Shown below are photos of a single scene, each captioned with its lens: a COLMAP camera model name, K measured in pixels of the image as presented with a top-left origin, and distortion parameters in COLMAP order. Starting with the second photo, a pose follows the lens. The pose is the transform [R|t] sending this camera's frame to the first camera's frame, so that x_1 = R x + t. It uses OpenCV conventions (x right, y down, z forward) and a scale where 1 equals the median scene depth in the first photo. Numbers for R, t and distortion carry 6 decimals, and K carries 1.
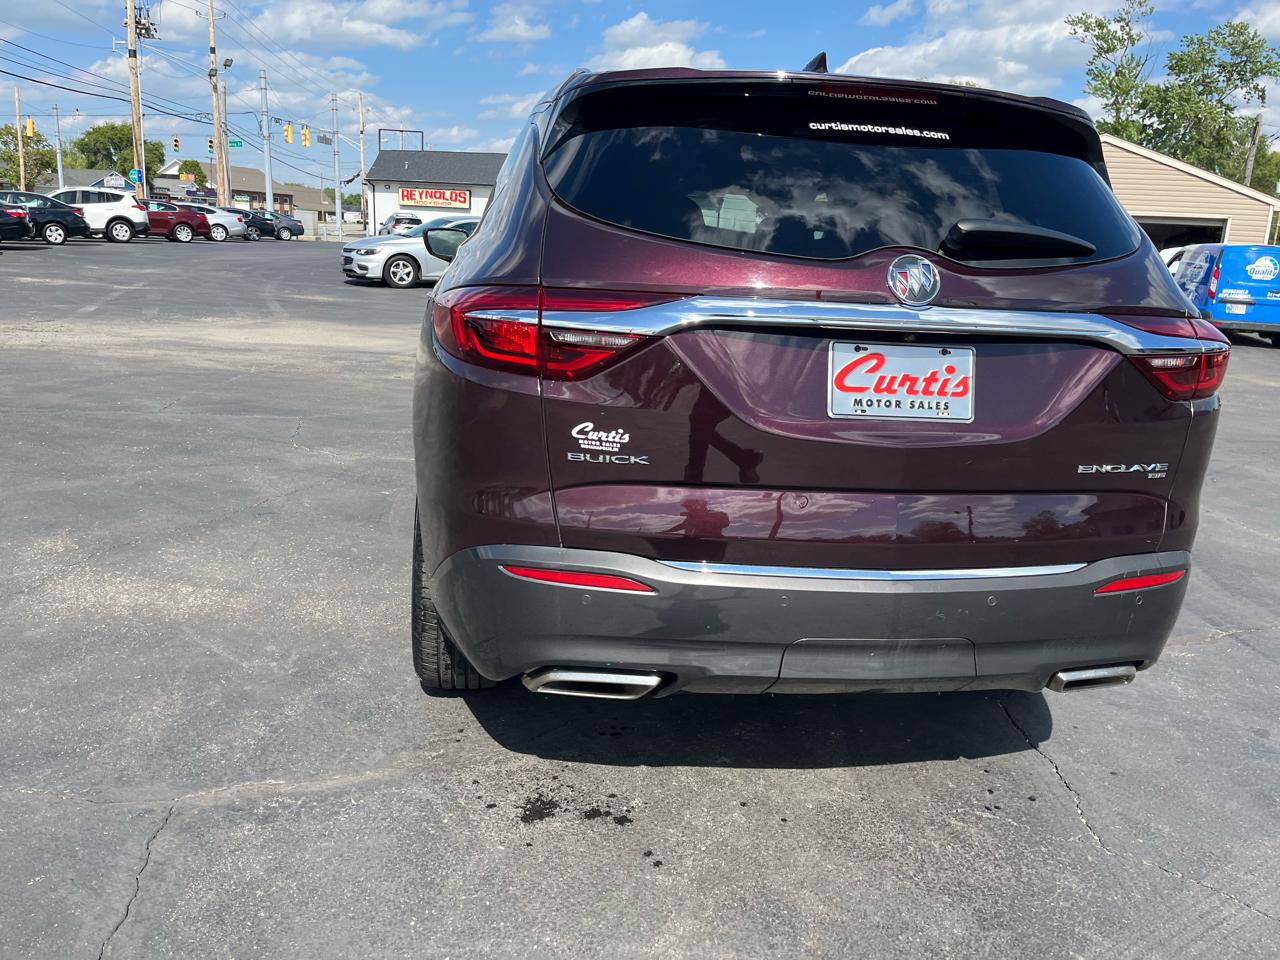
lens RADIAL K [[955.2, 0, 656.0], [0, 955.2, 493.1], [0, 0, 1]] dist [0.058284, -0.086388]
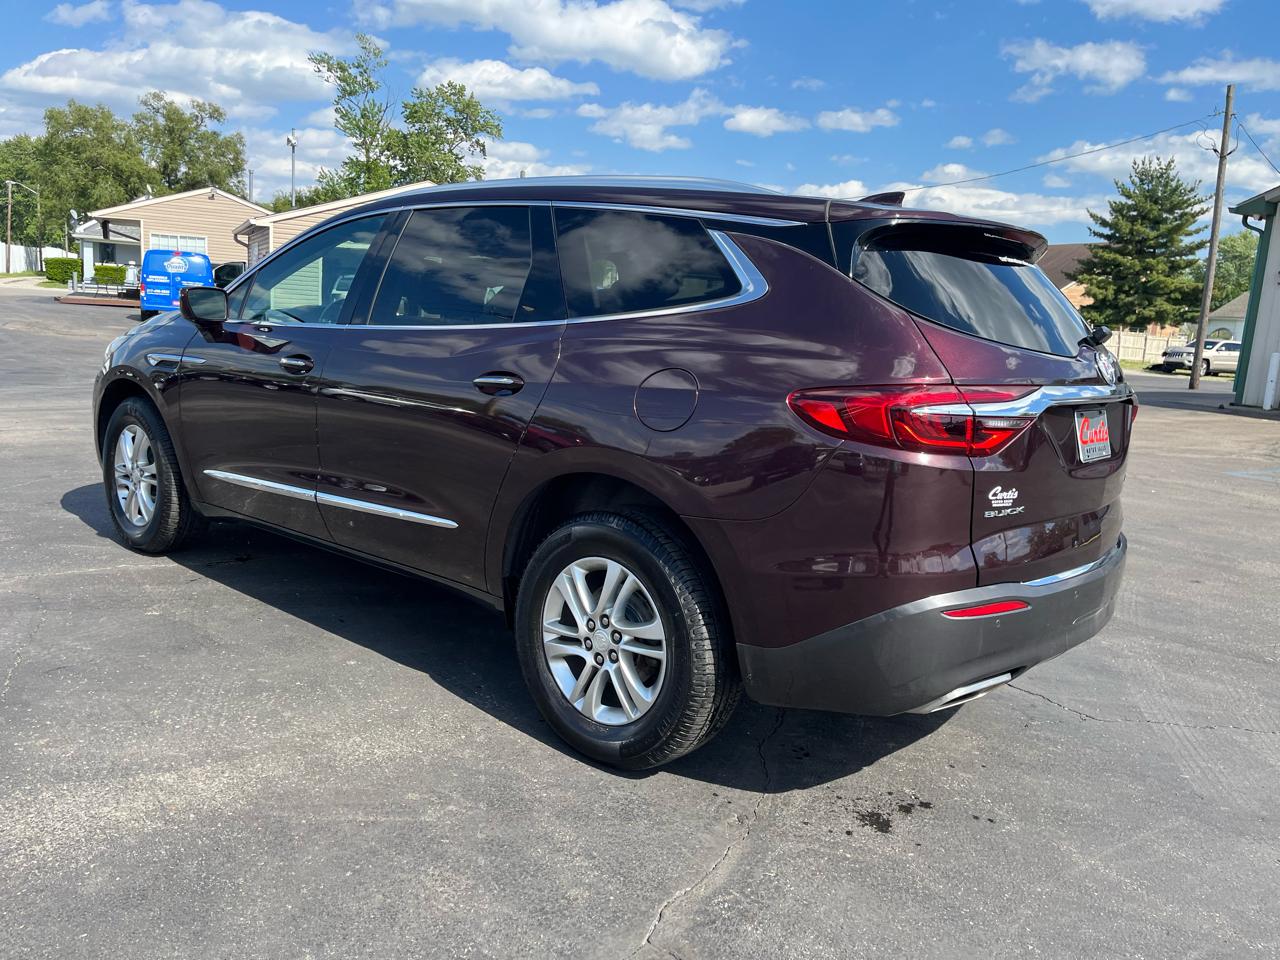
lens RADIAL K [[955.3, 0, 650.8], [0, 955.3, 472.7], [0, 0, 1]] dist [0.073551, -0.098158]
pose [[0.753045, -0.112390, 0.648299, -0.922846], [0.141428, 0.989921, 0.007336, -0.122036], [-0.642589, 0.086163, 0.761351, 0.218148]]
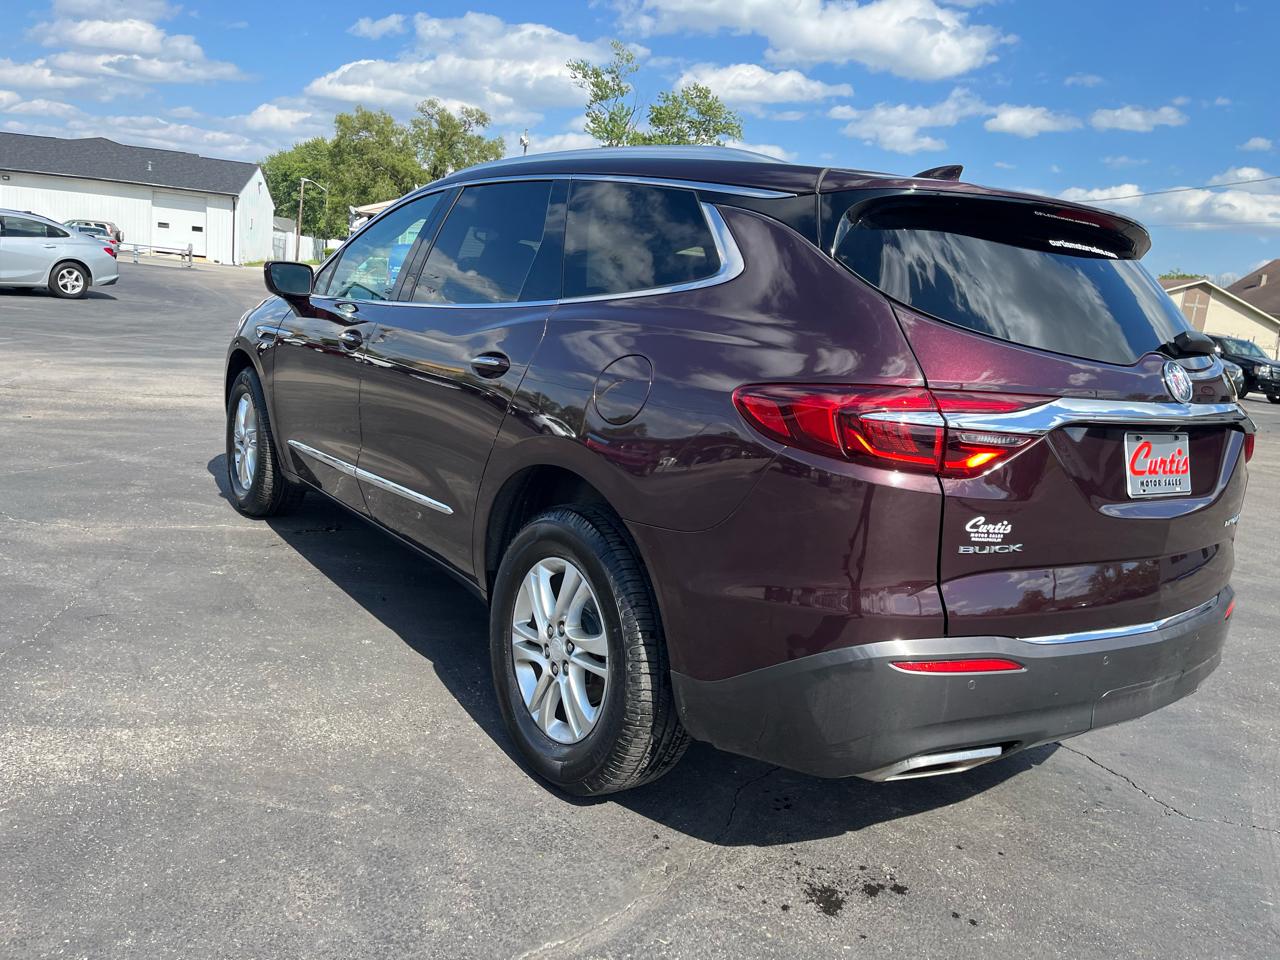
lens RADIAL K [[955.3, 0, 650.8], [0, 955.3, 472.7], [0, 0, 1]] dist [0.073551, -0.098158]
pose [[0.886113, -0.048878, 0.460884, -0.638335], [0.064415, 0.997760, -0.018033, -0.091552], [-0.458971, 0.045667, 0.887277, 0.158182]]
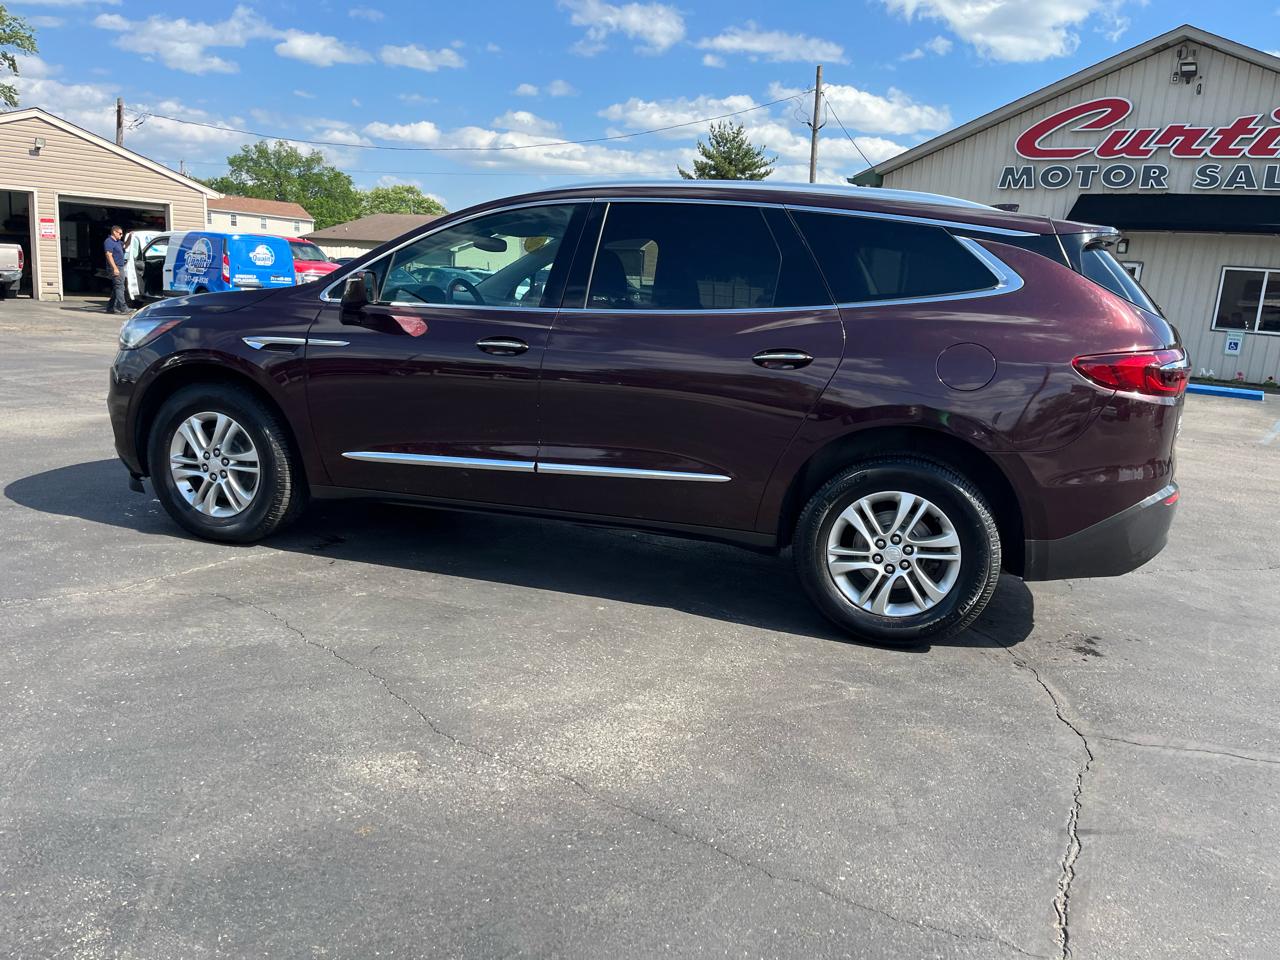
lens RADIAL K [[954.7, 0, 650.8], [0, 954.7, 483.2], [0, 0, 1]] dist [0.079521, -0.110773]
pose [[0.430674, -0.206550, 0.878554, -1.682551], [0.189132, 0.972499, 0.135922, -0.301315], [-0.882468, 0.107624, 0.457895, 0.767814]]
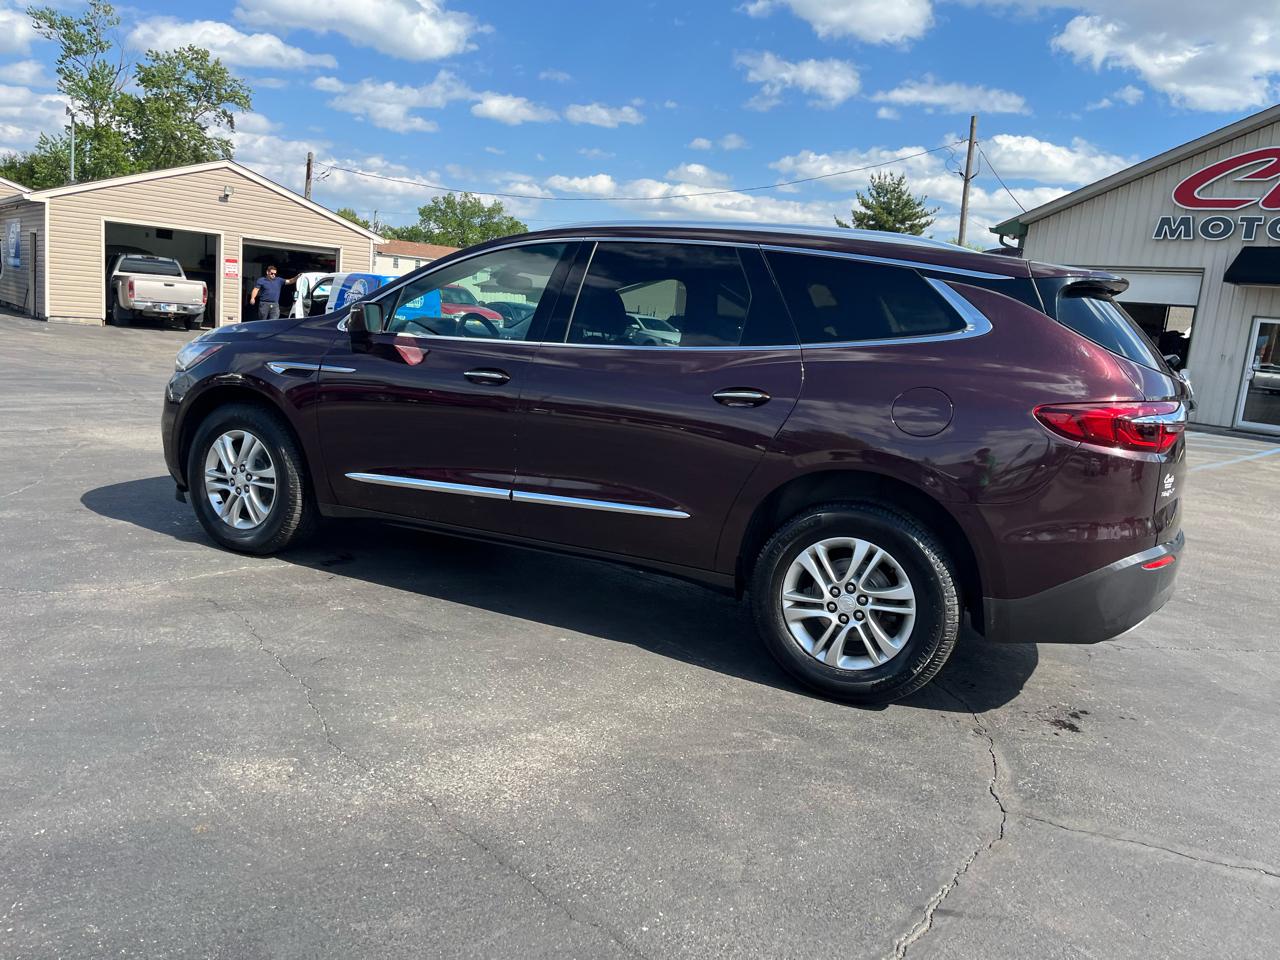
lens RADIAL K [[951.9, 0, 649.4], [0, 951.9, 473.1], [0, 0, 1]] dist [0.078001, -0.106933]
pose [[0.572427, -0.132808, 0.809129, -1.532955], [0.153237, 0.986737, 0.053551, -0.235068], [-0.805509, 0.093335, 0.585186, 0.520495]]
